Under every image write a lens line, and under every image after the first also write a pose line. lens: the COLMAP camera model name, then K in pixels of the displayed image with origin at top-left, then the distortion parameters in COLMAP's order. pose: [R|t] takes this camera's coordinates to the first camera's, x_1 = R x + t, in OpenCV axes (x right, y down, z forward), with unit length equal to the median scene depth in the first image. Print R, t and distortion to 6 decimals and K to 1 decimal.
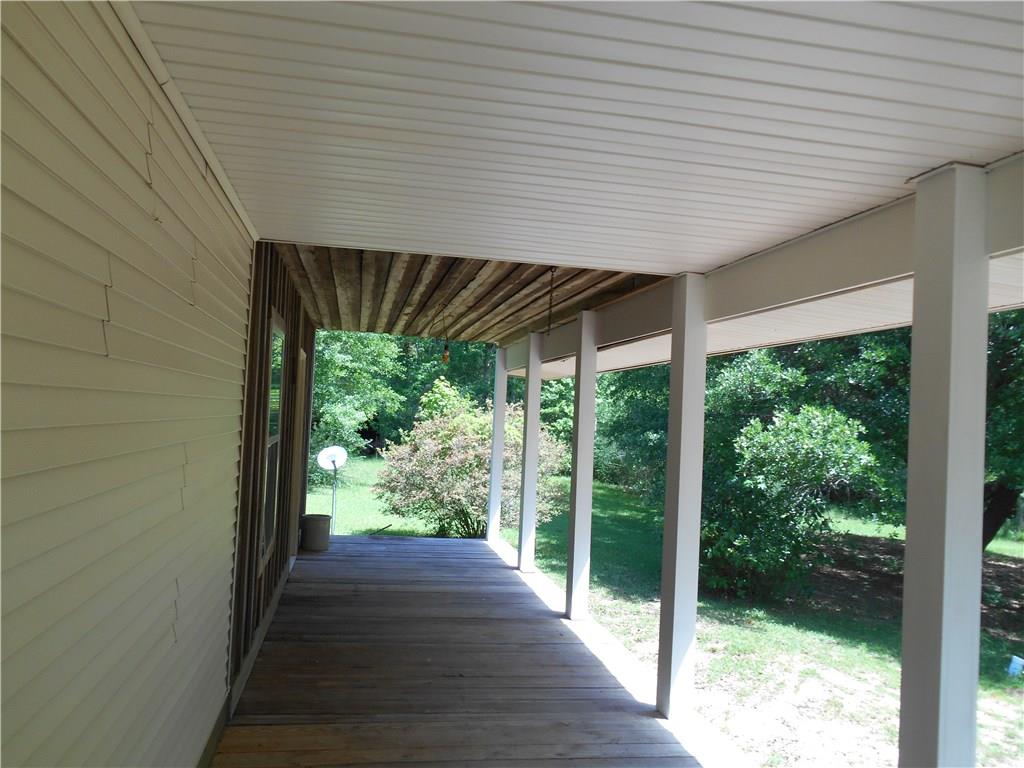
lens RADIAL K [[788.8, 0, 512.0], [0, 788.8, 384.0], [0, 0, 1]] dist [-0.090114, 0.001949]
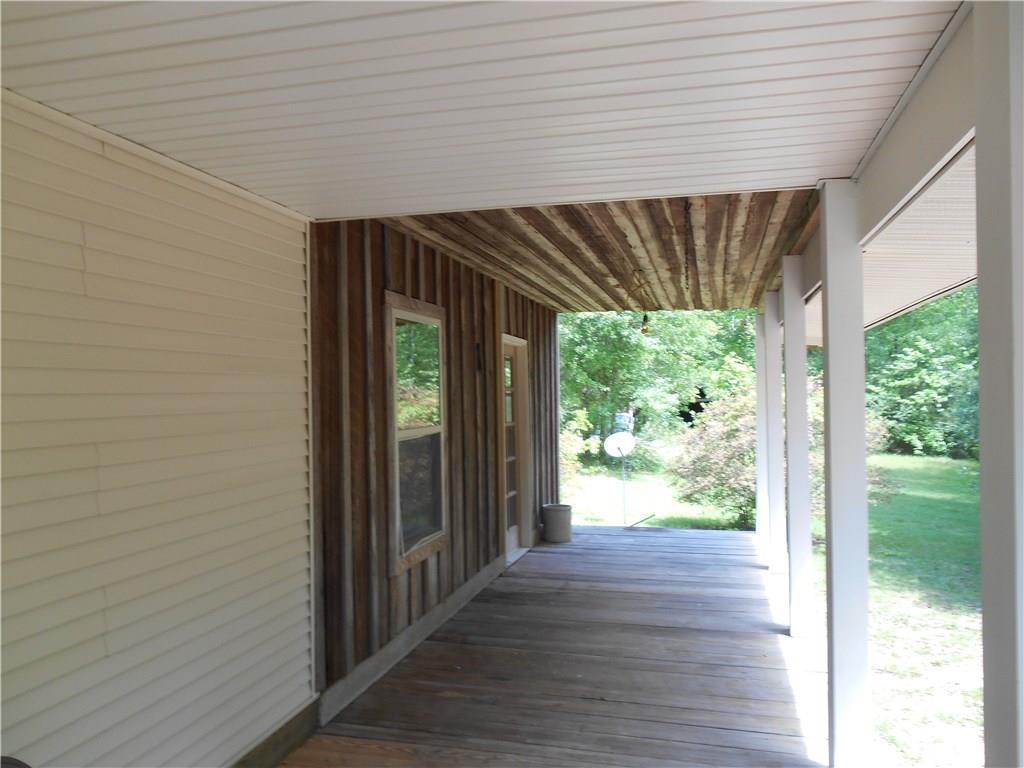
lens RADIAL K [[789.6, 0, 512.0], [0, 789.6, 384.0], [0, 0, 1]] dist [-0.033628, 0.002109]
pose [[0.900652, -0.061516, -0.430164, 0.189963], [0.069758, 0.997558, 0.003399, 0.016641], [0.428905, -0.033069, 0.902744, 0.154546]]
